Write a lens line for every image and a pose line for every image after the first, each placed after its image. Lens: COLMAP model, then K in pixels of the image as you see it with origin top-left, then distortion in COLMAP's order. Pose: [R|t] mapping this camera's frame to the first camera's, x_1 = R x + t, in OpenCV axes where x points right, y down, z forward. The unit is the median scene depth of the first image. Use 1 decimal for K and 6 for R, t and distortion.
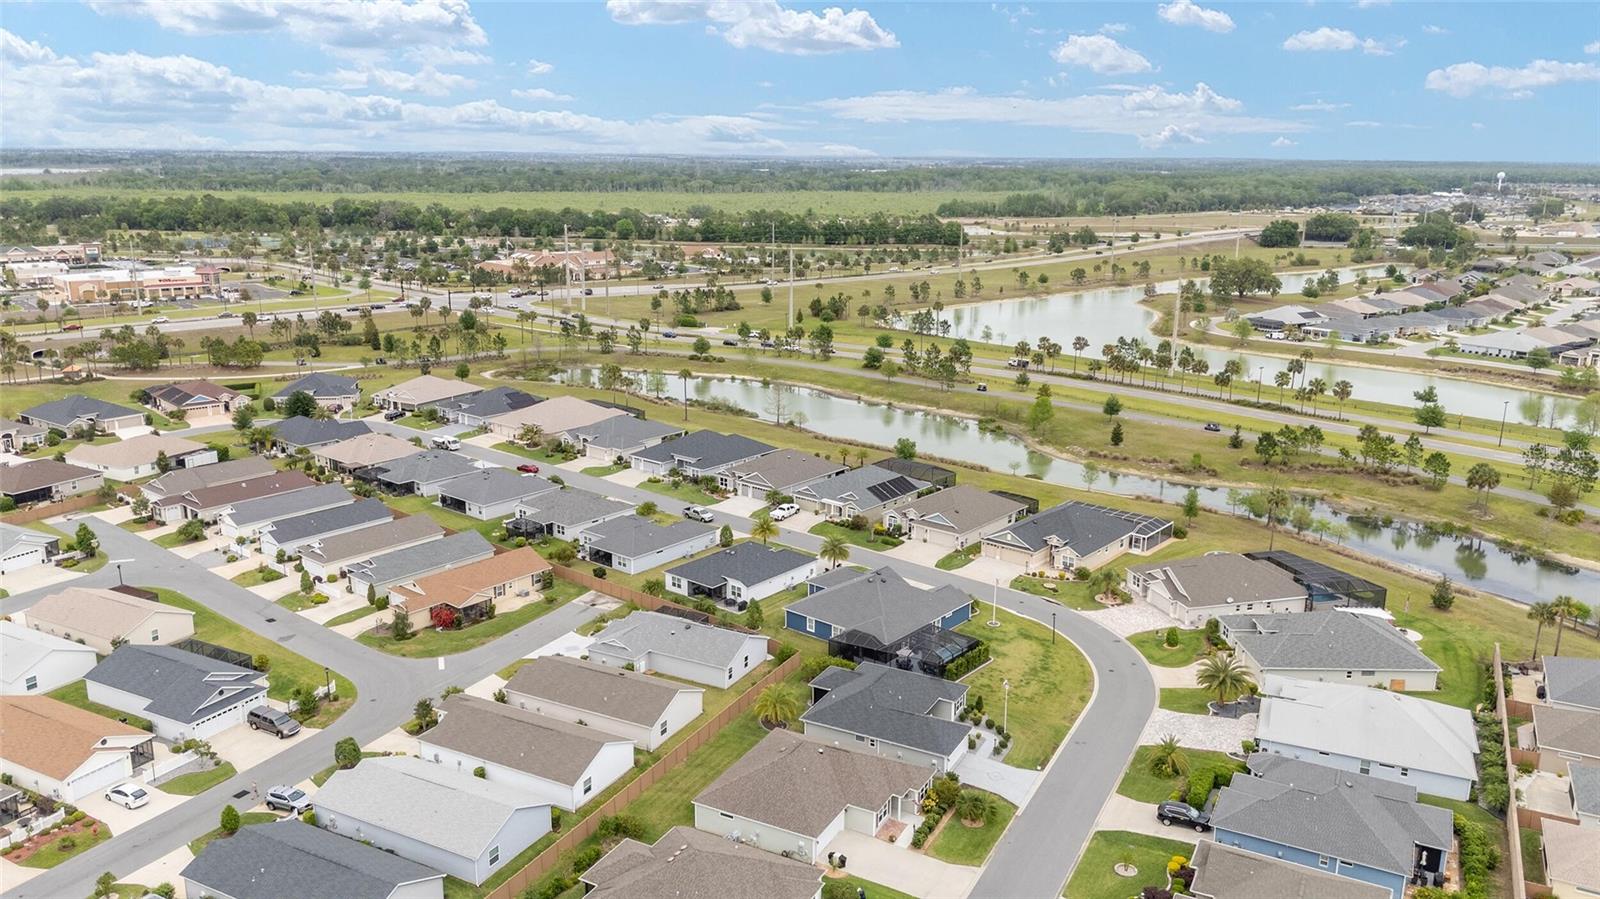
lens RADIAL K [[1180.3, 0, 800.0], [0, 1180.3, 449.5], [0, 0, 1]] dist [0.028485, -0.004872]
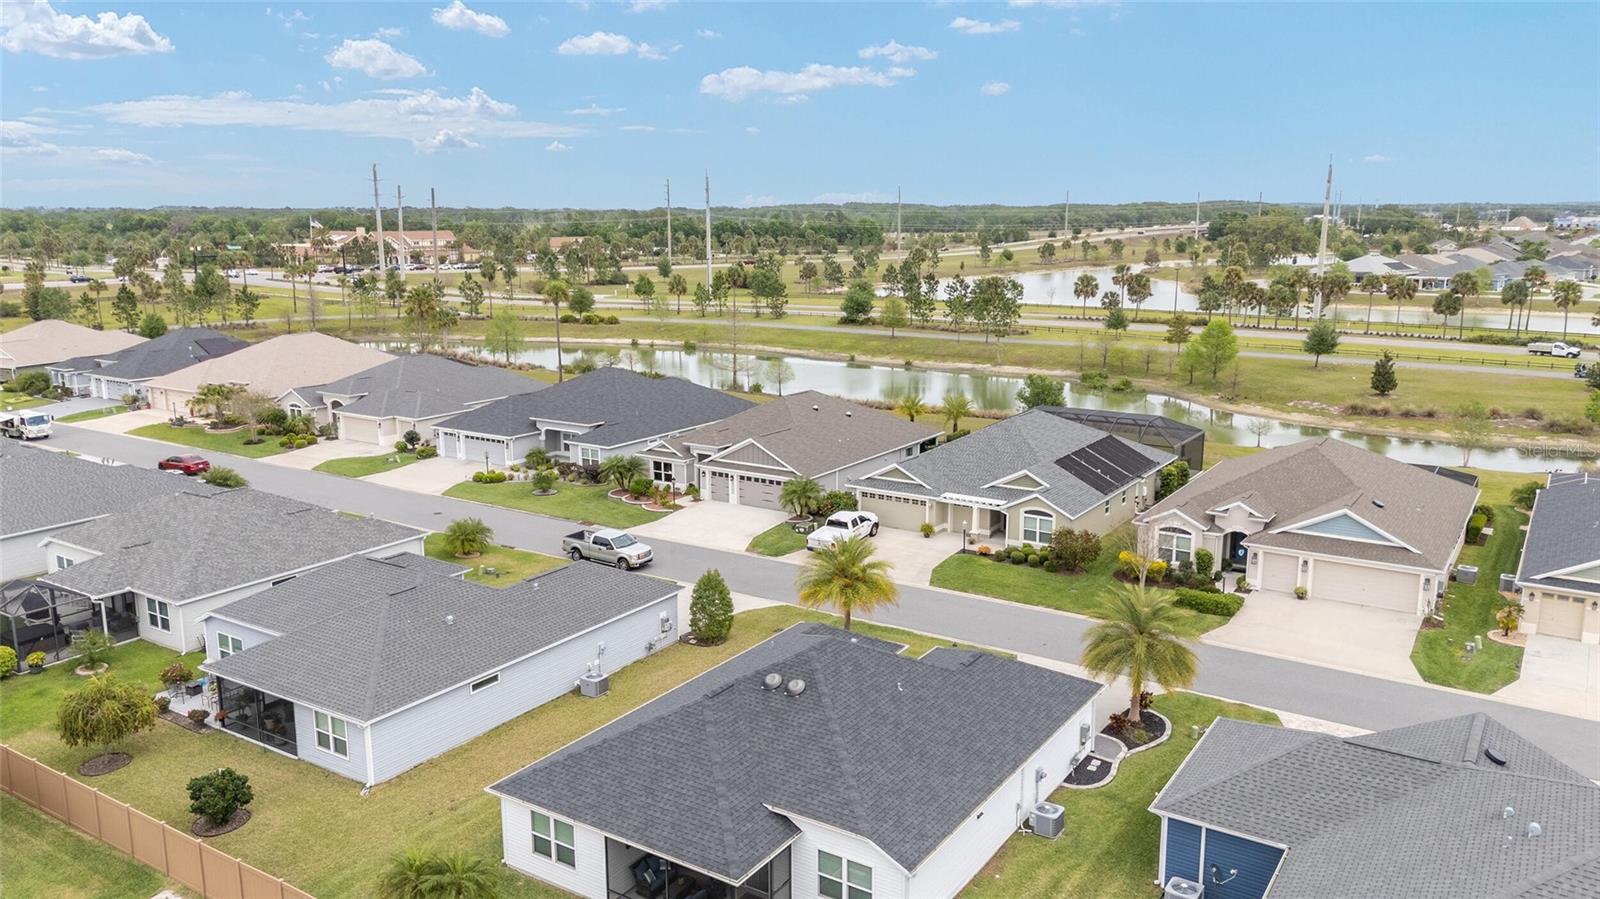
lens RADIAL K [[1180.3, 0, 800.0], [0, 1180.3, 449.5], [0, 0, 1]] dist [0.028485, -0.004872]
pose [[0.993585, -0.033535, 0.107997, -0.061126], [0.038346, 0.998348, -0.042782, 0.039213], [-0.106384, 0.046649, 0.993230, 0.589133]]
